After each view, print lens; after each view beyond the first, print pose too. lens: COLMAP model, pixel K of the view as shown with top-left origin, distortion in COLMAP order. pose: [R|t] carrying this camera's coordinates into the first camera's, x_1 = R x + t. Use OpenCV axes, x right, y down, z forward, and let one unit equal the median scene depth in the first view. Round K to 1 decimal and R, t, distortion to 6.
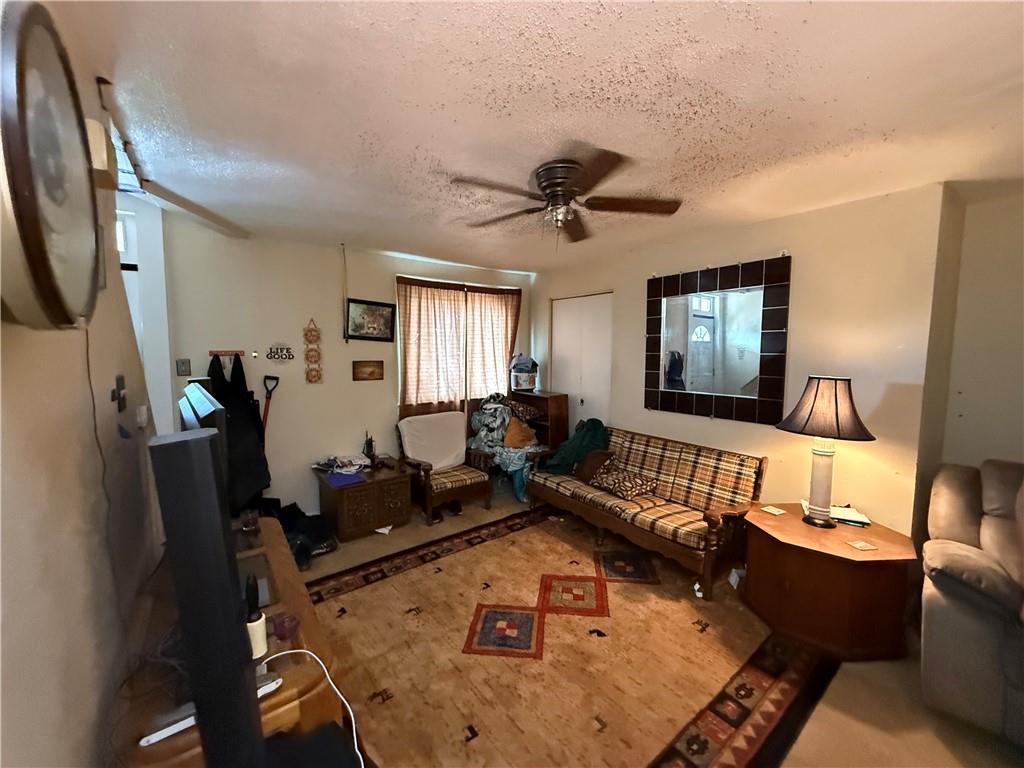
lens RADIAL K [[409.8, 0, 509.8], [0, 409.8, 384.1], [0, 0, 1]] dist [0.000785, 0.000028]
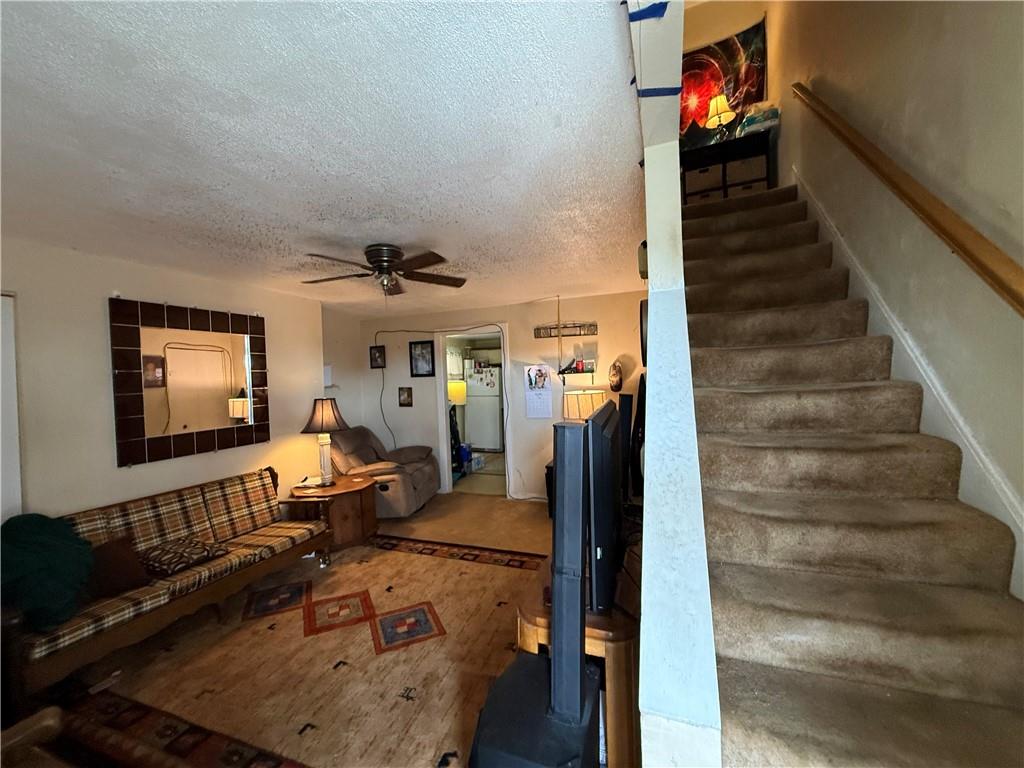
lens RADIAL K [[409.8, 0, 508.3], [0, 409.8, 386.0], [0, 0, 1]] dist [0.000785, 0.000028]
pose [[-0.534588, -0.012515, 0.845020, -0.803940], [0.088872, 0.993514, 0.070937, -0.093249], [-0.840427, 0.113021, -0.530009, 0.918880]]
